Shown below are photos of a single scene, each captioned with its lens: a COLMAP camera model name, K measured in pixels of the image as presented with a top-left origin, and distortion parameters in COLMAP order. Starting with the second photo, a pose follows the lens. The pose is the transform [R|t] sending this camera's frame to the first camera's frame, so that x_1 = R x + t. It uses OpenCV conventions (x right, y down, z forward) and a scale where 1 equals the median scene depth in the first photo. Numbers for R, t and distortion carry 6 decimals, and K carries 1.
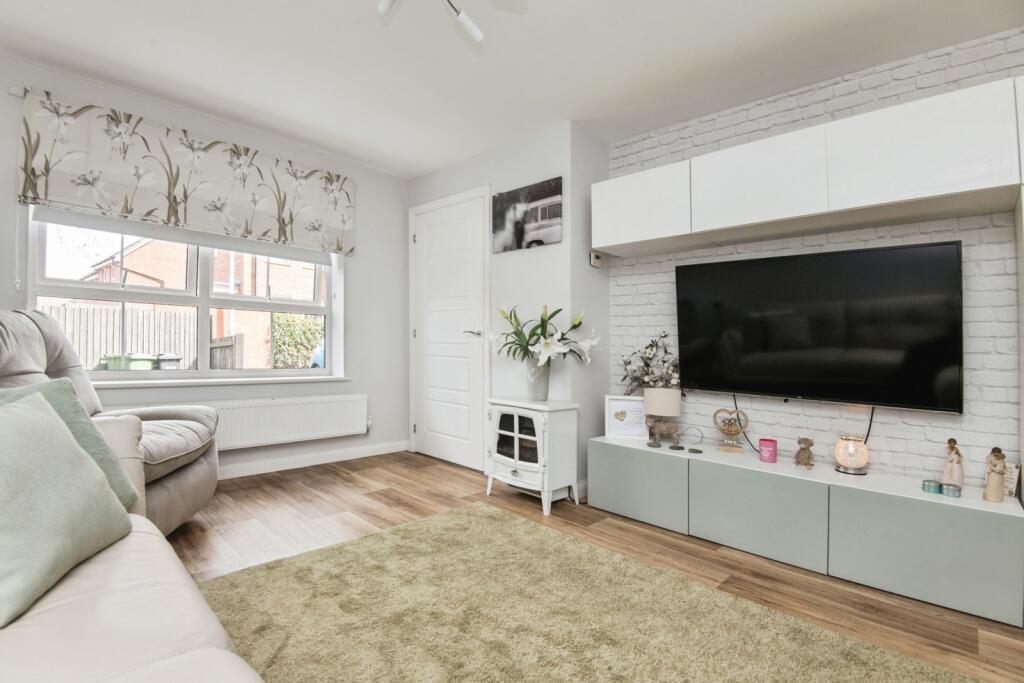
lens RADIAL K [[473.2, 0, 511.1], [0, 473.2, 356.2], [0, 0, 1]] dist [0.001705, -0.018539]
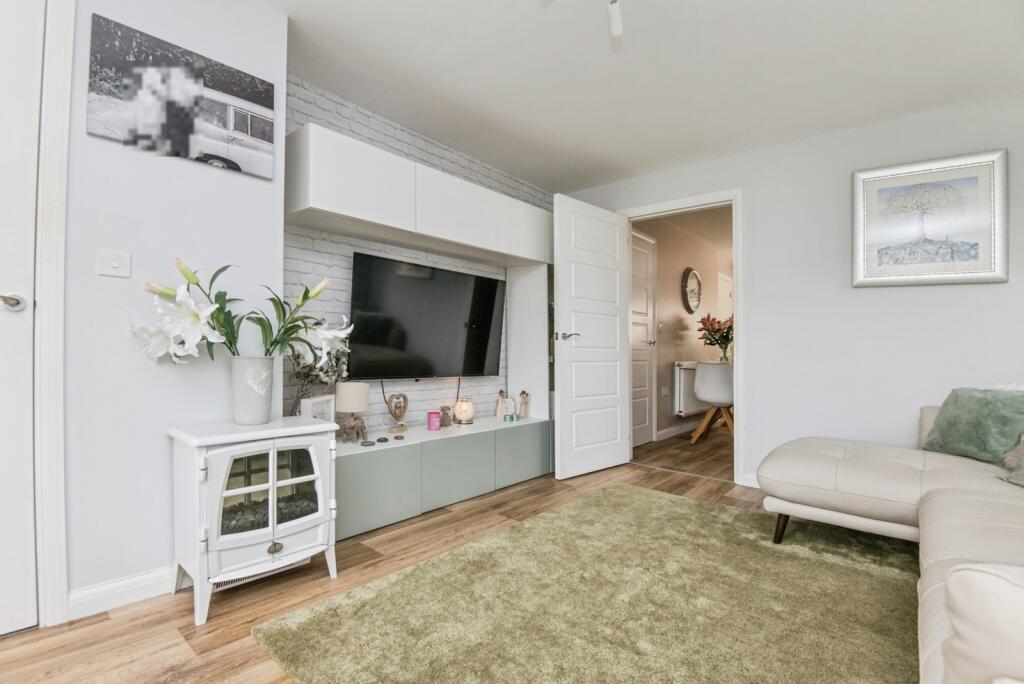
lens RADIAL K [[478.2, 0, 504.6], [0, 478.2, 335.6], [0, 0, 1]] dist [-0.000095, -0.018647]
pose [[-0.043313, -0.003315, 0.999056, -0.636747], [-0.002675, 0.999991, 0.003202, -0.028082], [-0.999058, -0.002534, -0.043322, 0.762737]]
